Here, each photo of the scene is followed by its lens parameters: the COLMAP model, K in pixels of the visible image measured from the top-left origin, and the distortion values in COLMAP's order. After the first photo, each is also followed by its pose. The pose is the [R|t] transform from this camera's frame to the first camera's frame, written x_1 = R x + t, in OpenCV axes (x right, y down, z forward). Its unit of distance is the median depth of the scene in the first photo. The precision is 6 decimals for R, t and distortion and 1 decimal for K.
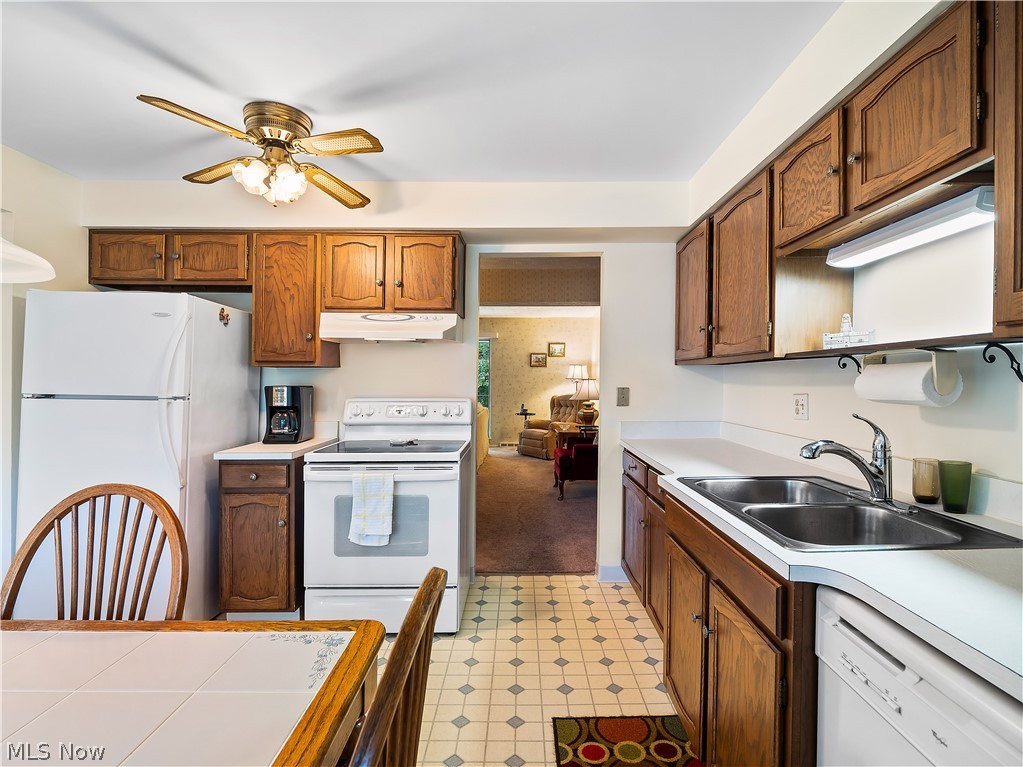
lens RADIAL K [[521.6, 0, 516.3], [0, 521.6, 383.1], [0, 0, 1]] dist [-0.010119, -0.003349]
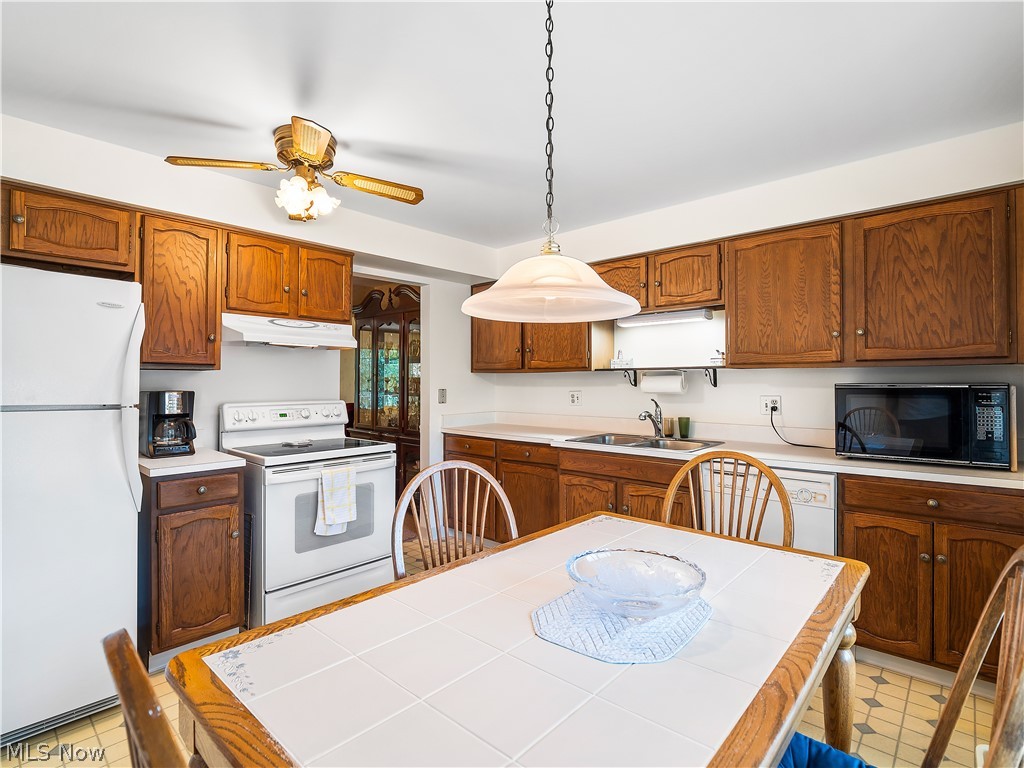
lens RADIAL K [[522.1, 0, 516.2], [0, 522.1, 375.9], [0, 0, 1]] dist [-0.010119, -0.003349]
pose [[0.670332, 0.007176, 0.742027, -0.762467], [0.004823, 0.999890, -0.014026, -0.005275], [-0.742046, 0.012980, 0.670224, -0.026778]]
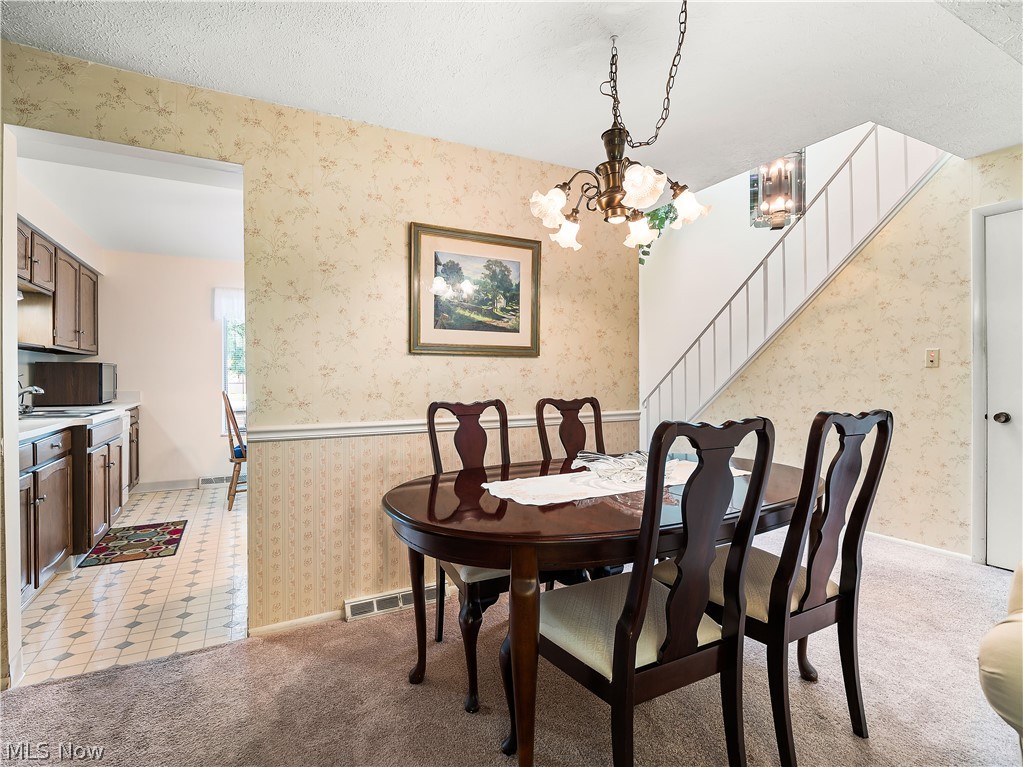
lens RADIAL K [[521.6, 0, 508.6], [0, 521.6, 376.7], [0, 0, 1]] dist [-0.010119, -0.003349]
pose [[-0.887803, 0.005307, -0.460192, -0.087043], [-0.000652, 0.999918, 0.012790, 0.026460], [0.460222, 0.011655, -0.887727, 2.130123]]
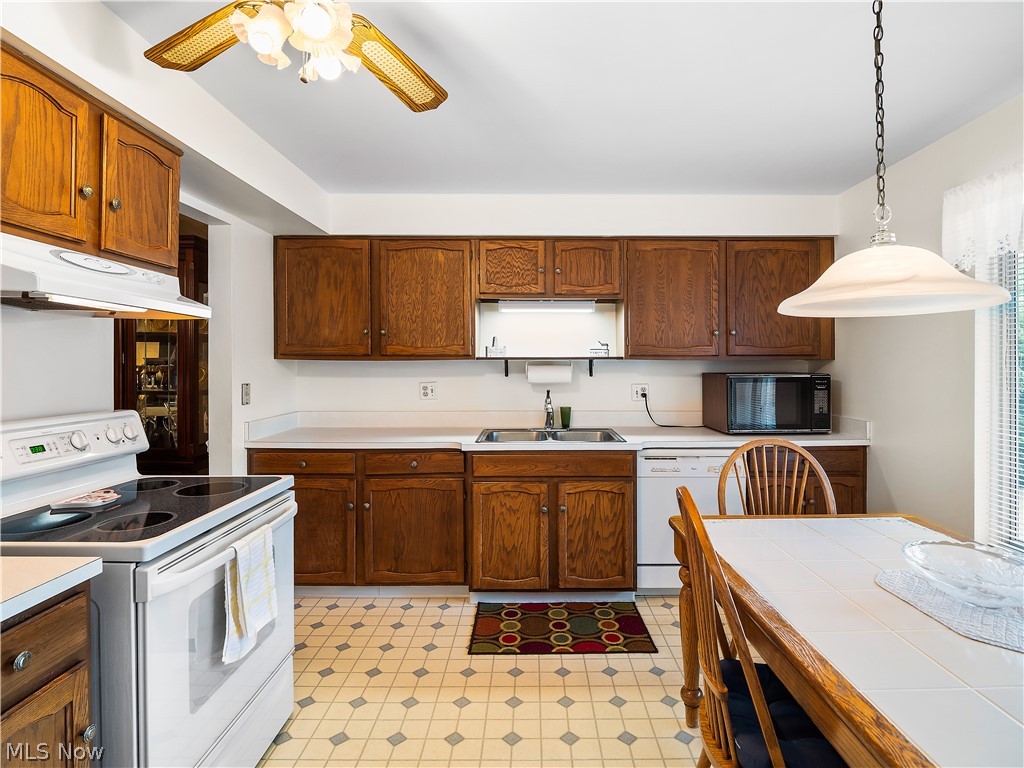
lens RADIAL K [[522.1, 0, 547.6], [0, 522.1, 366.2], [0, 0, 1]] dist [-0.010119, -0.003349]
pose [[-0.026338, -0.004407, 0.999643, -0.817602], [0.004543, 0.999979, 0.004528, -0.025909], [-0.999643, 0.004660, -0.026317, 0.595902]]
